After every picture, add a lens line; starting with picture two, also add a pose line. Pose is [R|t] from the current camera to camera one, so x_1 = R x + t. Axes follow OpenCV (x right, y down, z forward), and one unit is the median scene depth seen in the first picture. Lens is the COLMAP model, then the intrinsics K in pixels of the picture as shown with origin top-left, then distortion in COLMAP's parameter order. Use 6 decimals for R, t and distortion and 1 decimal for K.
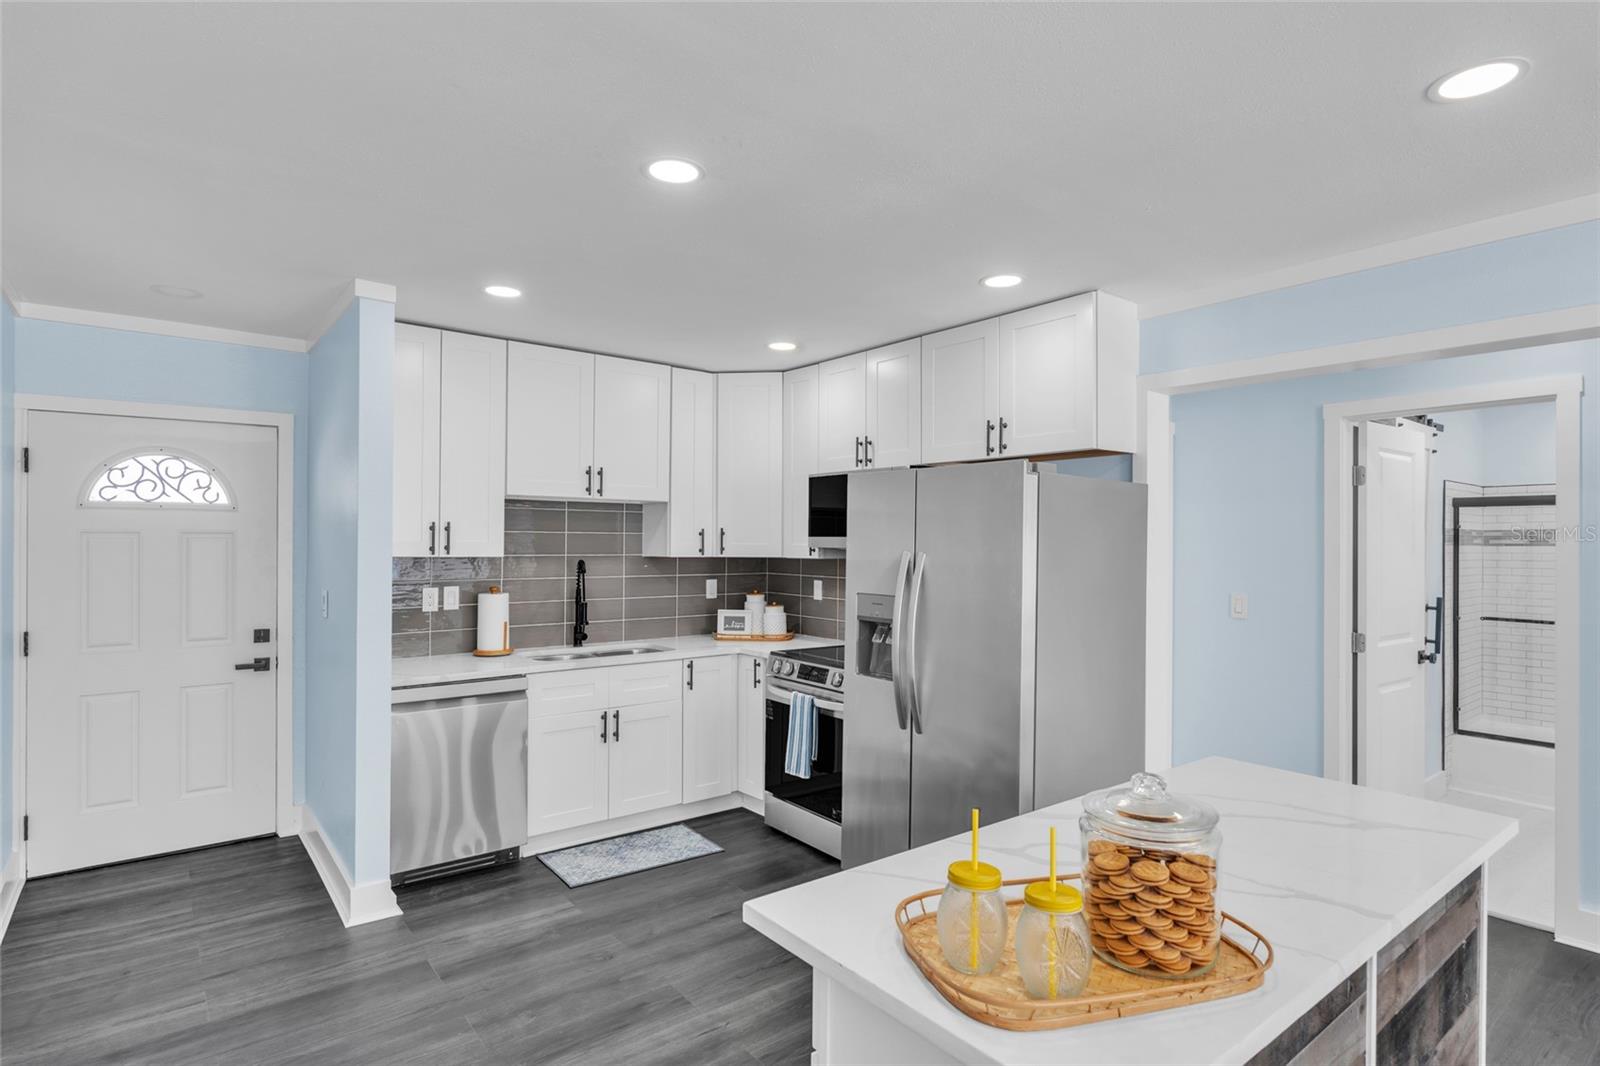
lens RADIAL K [[823.2, 0, 803.4], [0, 823.2, 542.3], [0, 0, 1]] dist [-0.001537, 0.000739]
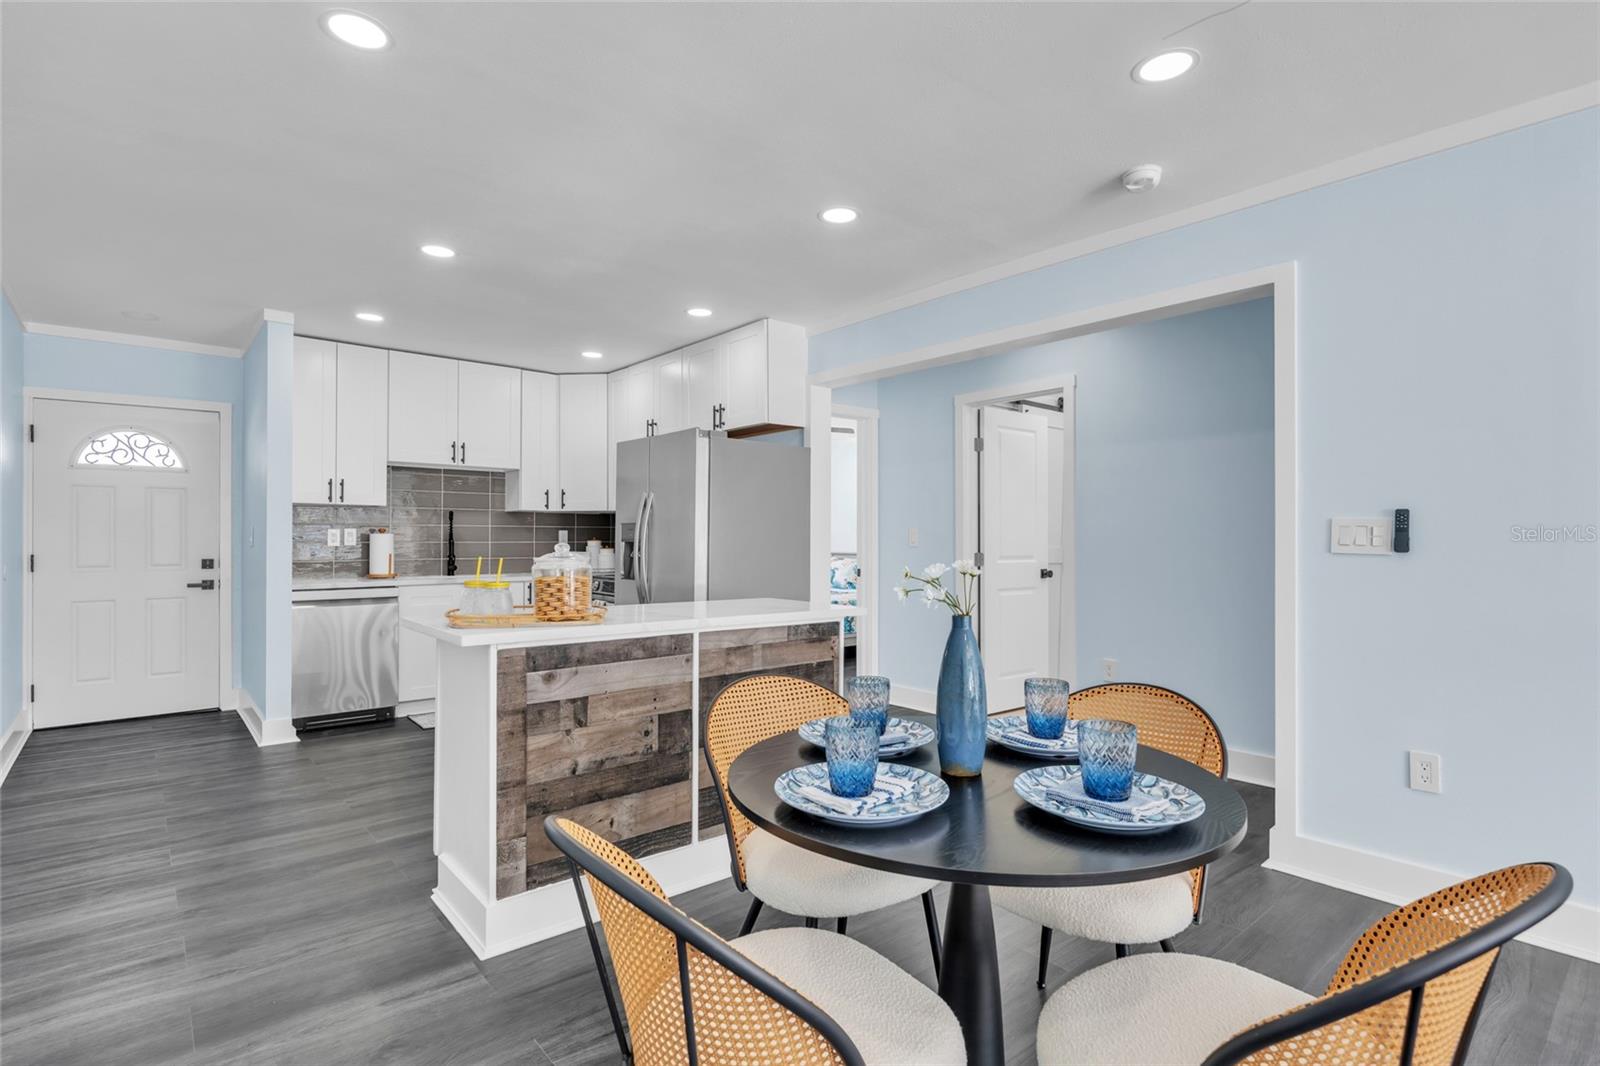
lens RADIAL K [[777.8, 0, 803.8], [0, 777.8, 537.6], [0, 0, 1]] dist [-0.001420, 0.000077]
pose [[0.999257, -0.005876, 0.038096, 0.288863], [0.006012, 0.999976, -0.003453, 0.080249], [-0.038075, 0.003679, 0.999268, -0.337045]]
